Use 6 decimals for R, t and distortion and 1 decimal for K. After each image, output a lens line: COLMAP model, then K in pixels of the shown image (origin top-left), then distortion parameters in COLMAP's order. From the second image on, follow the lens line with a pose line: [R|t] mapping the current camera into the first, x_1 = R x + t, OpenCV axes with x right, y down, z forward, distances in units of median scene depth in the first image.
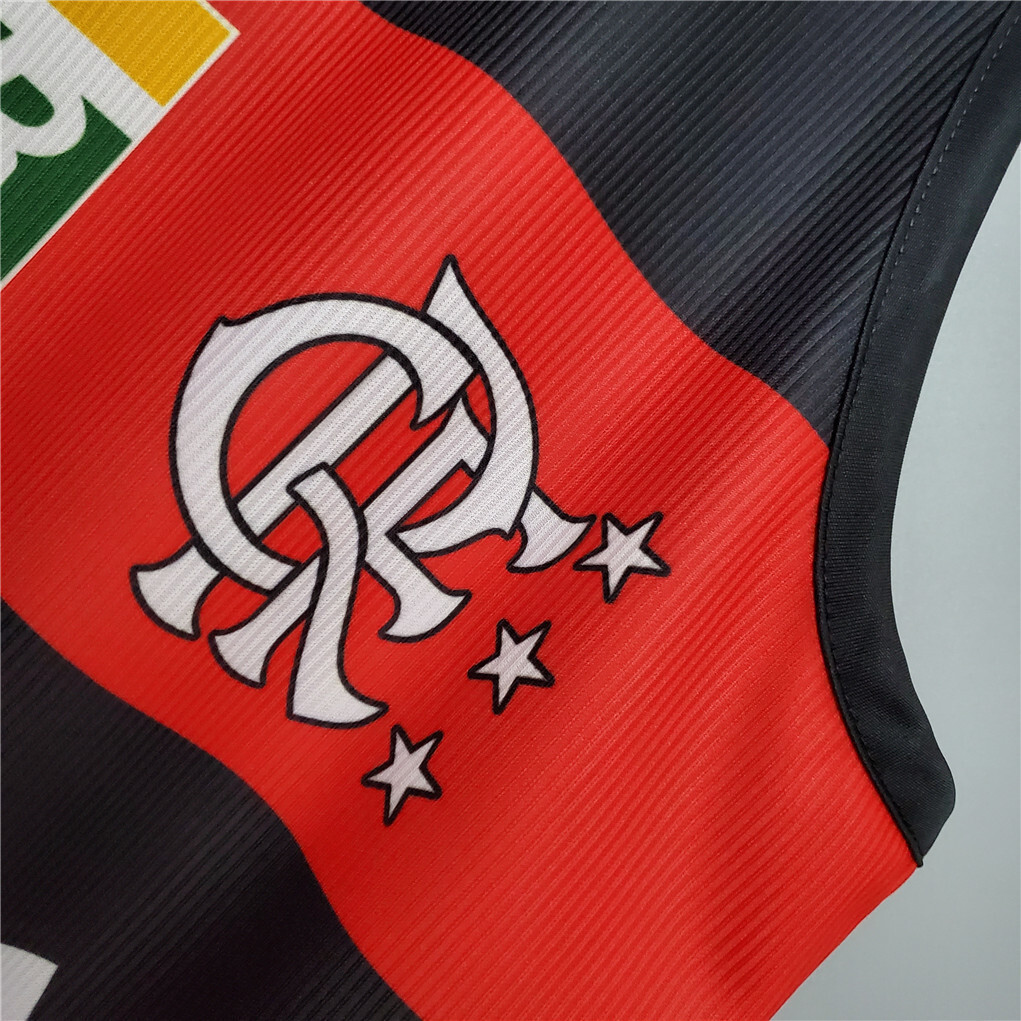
lens RADIAL K [[1087.3, 0, 472.8], [0, 1087.3, 451.4], [0, 0, 1]] dist [0.141597, 0.000000]
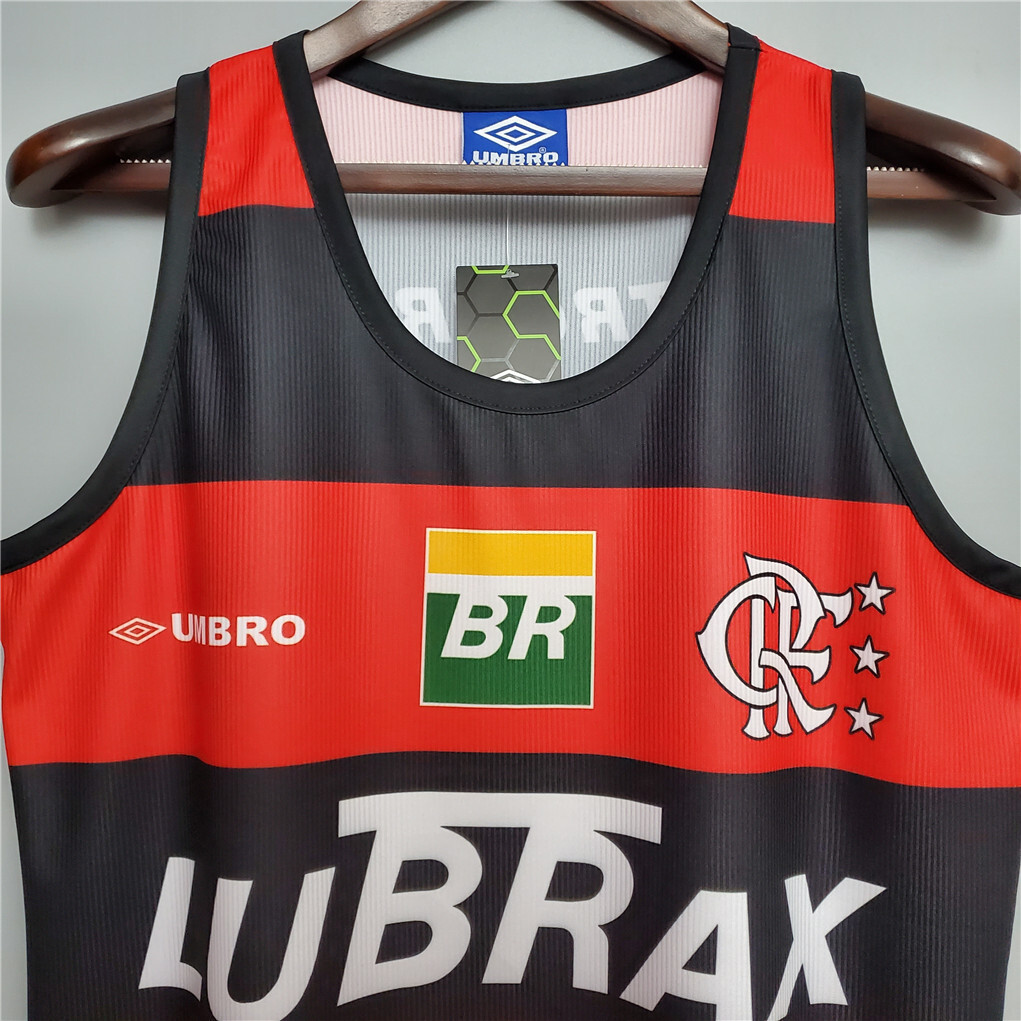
lens RADIAL K [[1087.3, 0, 513.1], [0, 1087.3, 502.7], [0, 0, 1]] dist [0.141597, 0.000000]
pose [[0.748047, -0.663636, 0.003548, -0.328773], [0.661945, 0.746502, 0.067551, -0.739887], [-0.047478, -0.048183, 0.997710, -1.374789]]
